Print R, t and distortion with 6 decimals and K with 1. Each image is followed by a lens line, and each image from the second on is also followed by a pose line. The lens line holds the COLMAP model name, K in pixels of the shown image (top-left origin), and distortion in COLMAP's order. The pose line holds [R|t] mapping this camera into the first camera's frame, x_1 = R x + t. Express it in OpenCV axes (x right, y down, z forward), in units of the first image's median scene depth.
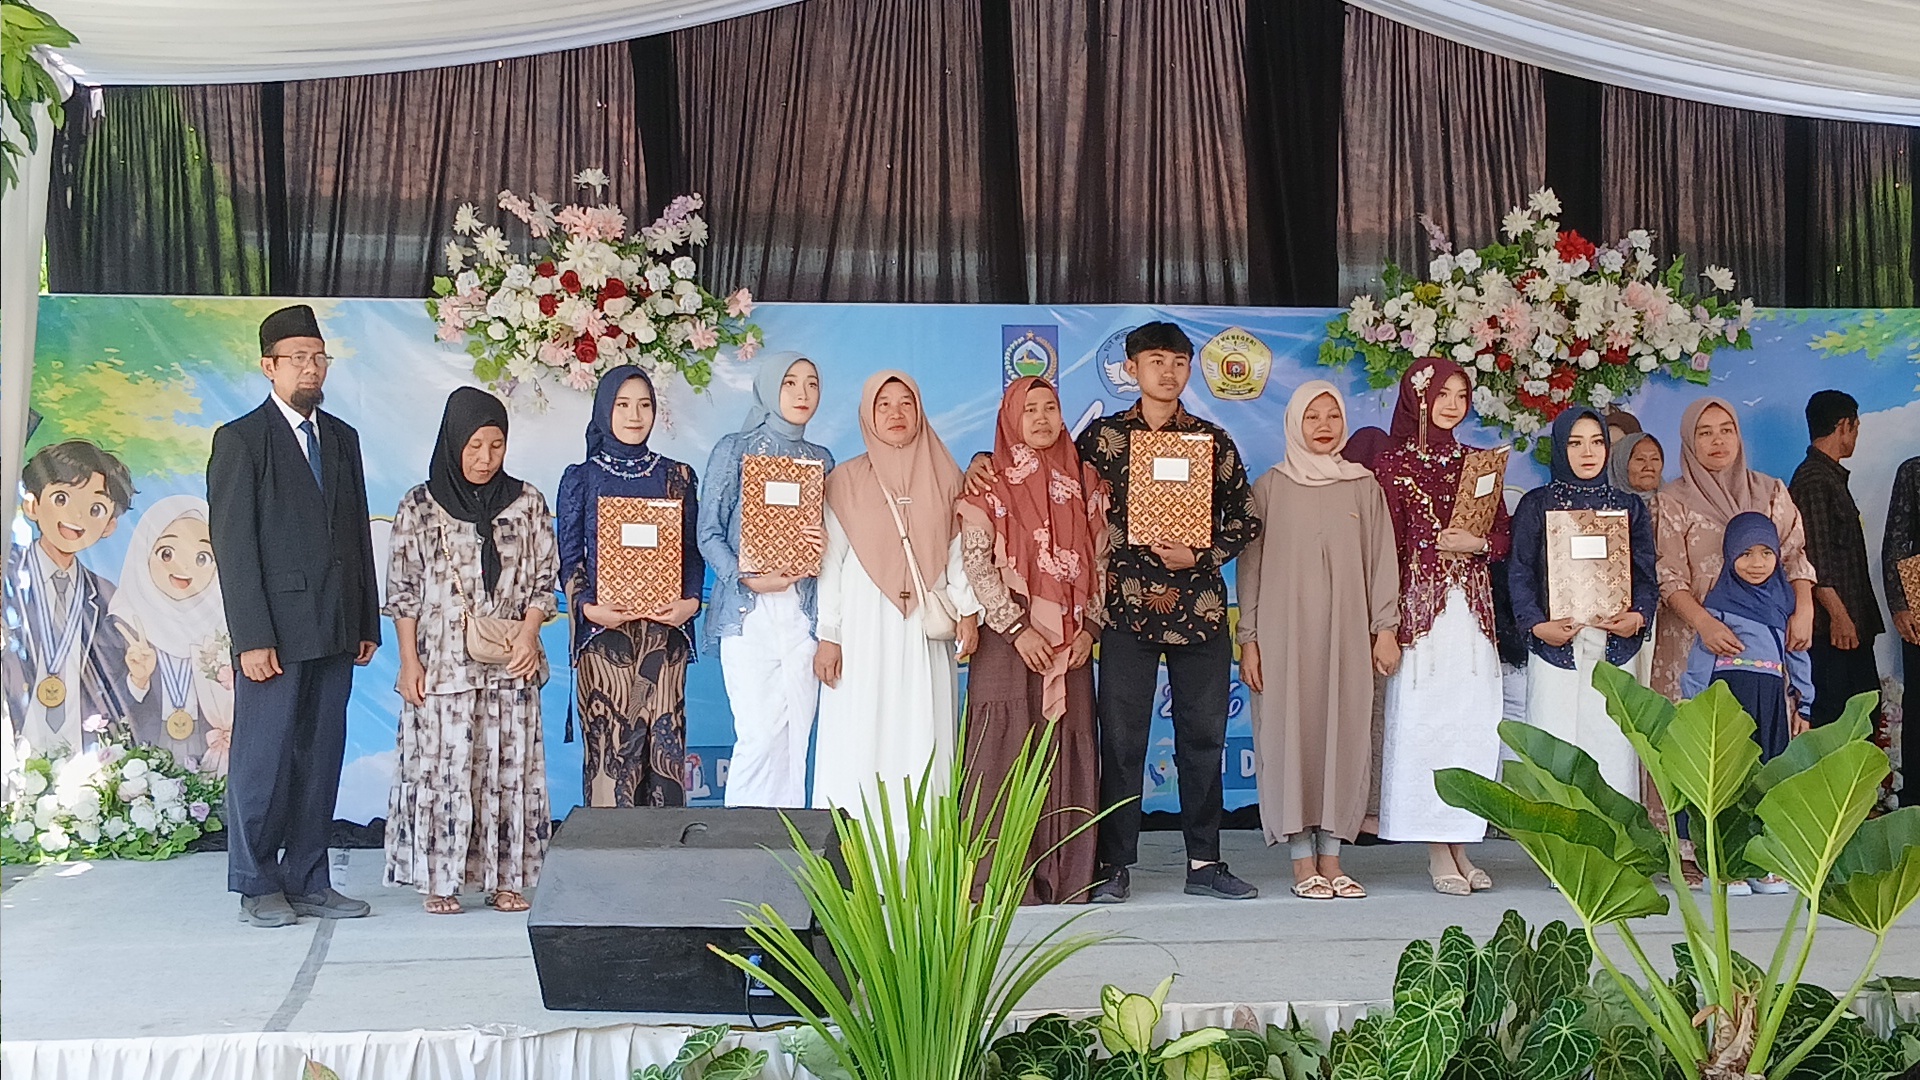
lens RADIAL K [[2919.6, 0, 960.0], [0, 2919.6, 540.0], [0, 0, 1]] dist [0.114354, -0.023529]
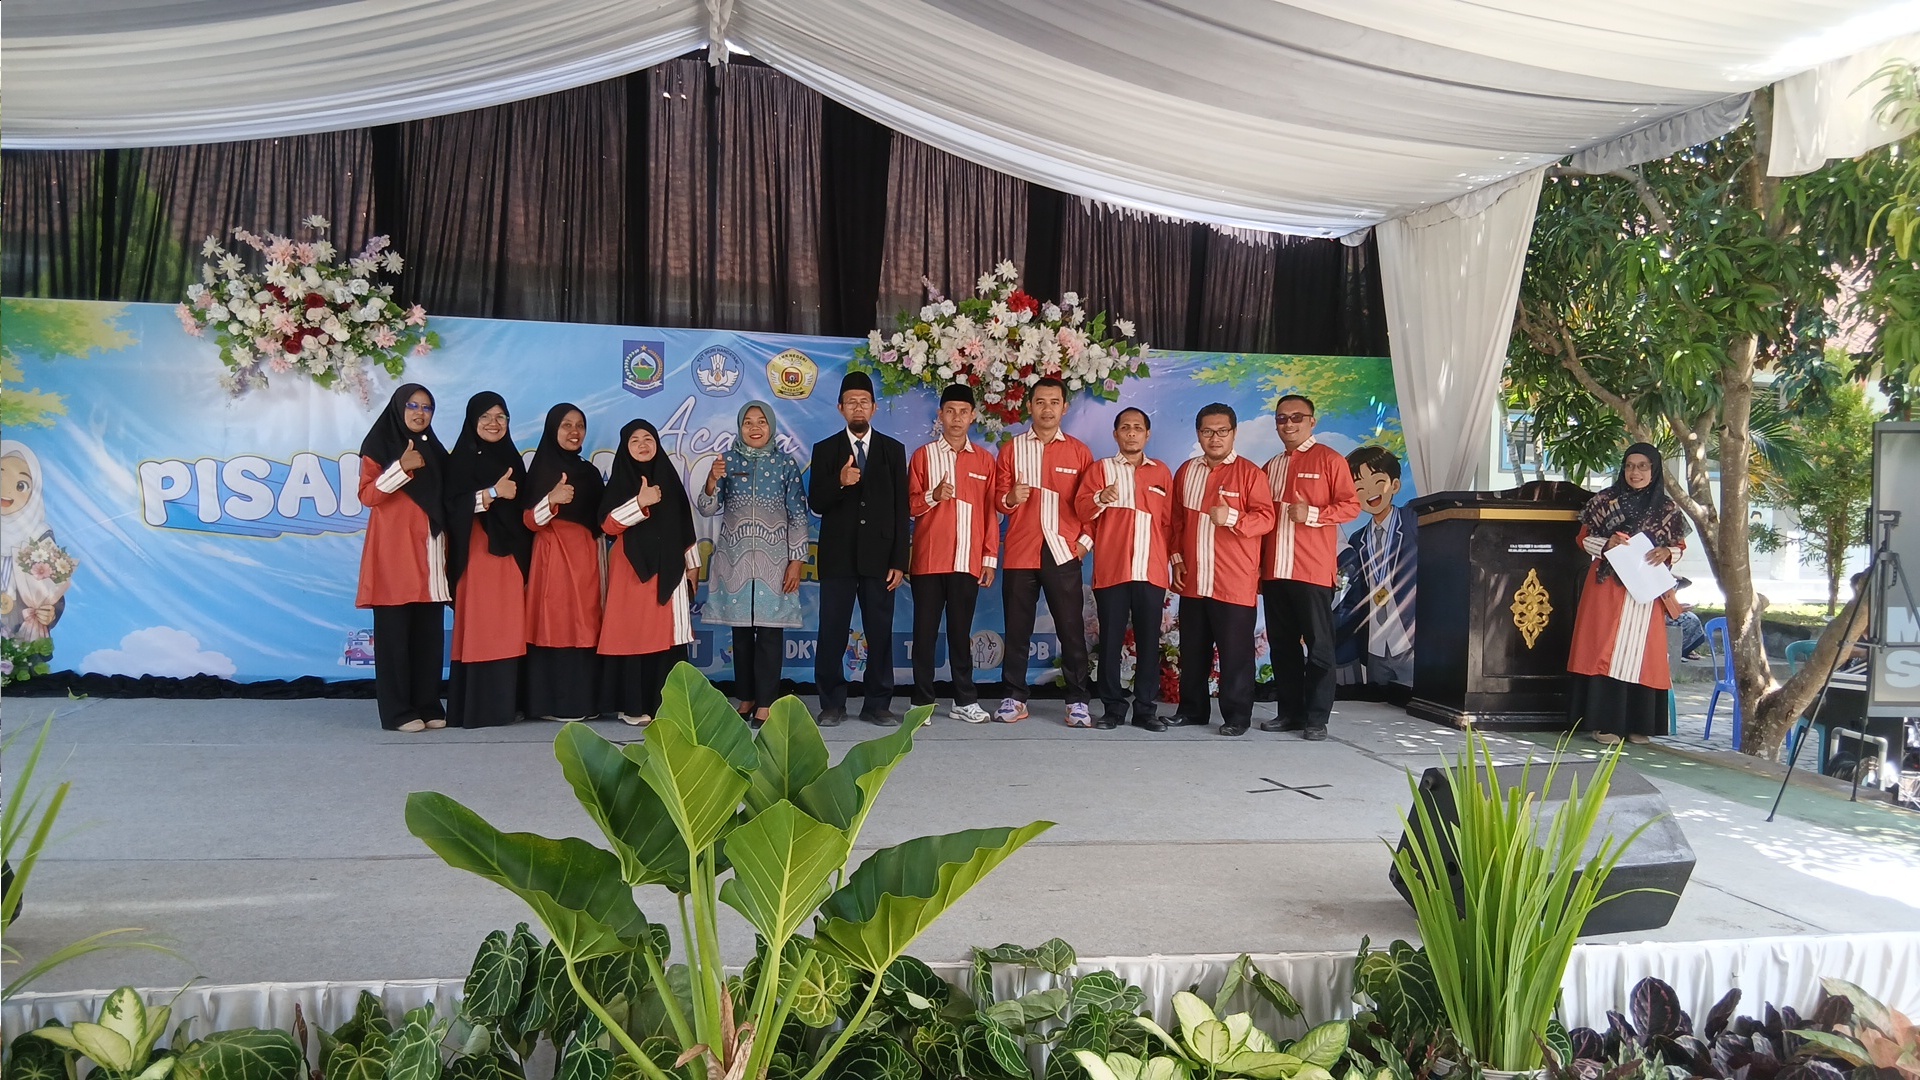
lens RADIAL K [[1448.2, 0, 960.0], [0, 1448.2, 540.0], [0, 0, 1]] dist [0.134280, -0.243428]
pose [[0.999338, 0.033510, 0.014162, 0.178649], [-0.034166, 0.998217, 0.048935, -0.017228], [-0.012497, -0.049387, 0.998702, 0.290516]]
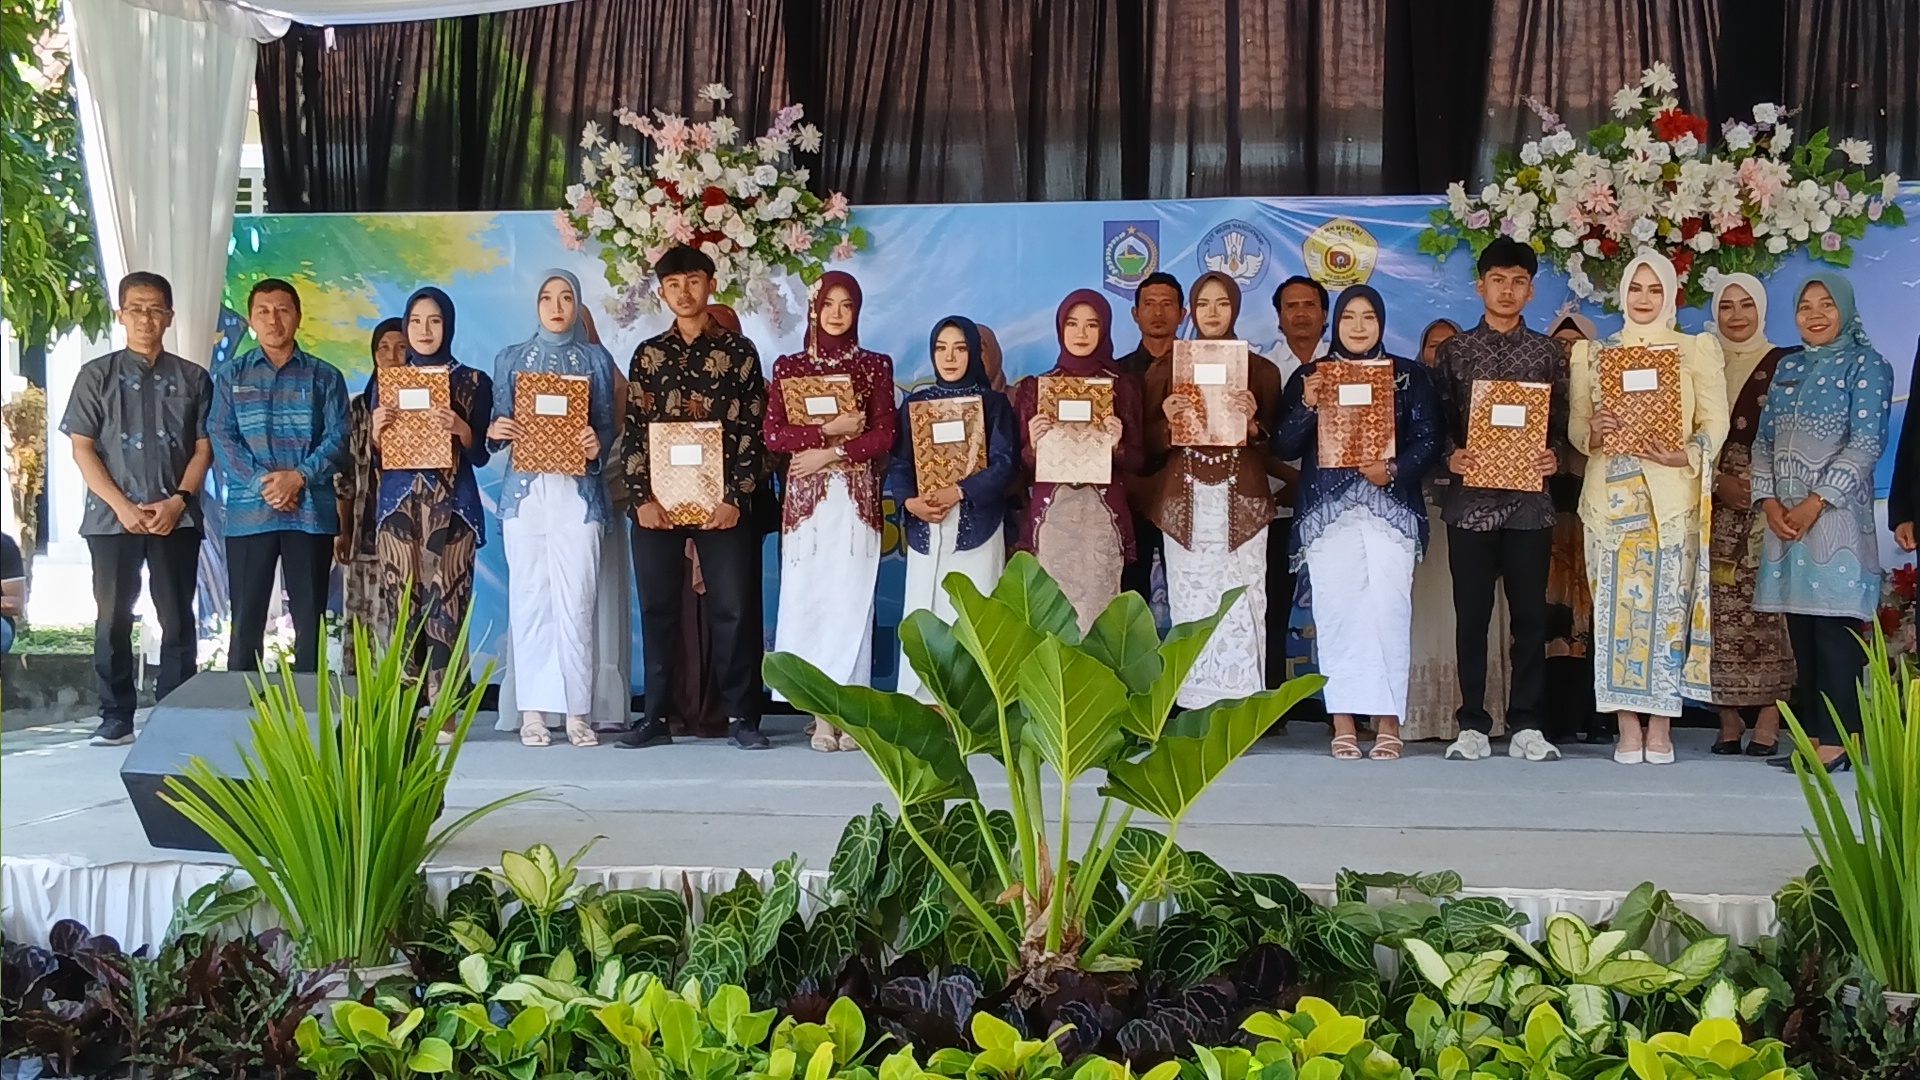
lens RADIAL K [[2919.6, 0, 960.0], [0, 2919.6, 540.0], [0, 0, 1]] dist [0.114354, -0.023529]
pose [[0.946303, 0.012083, -0.323056, 0.309629], [0.000291, 0.999269, 0.038227, -0.001437], [0.323282, -0.036269, 0.945607, 0.014134]]
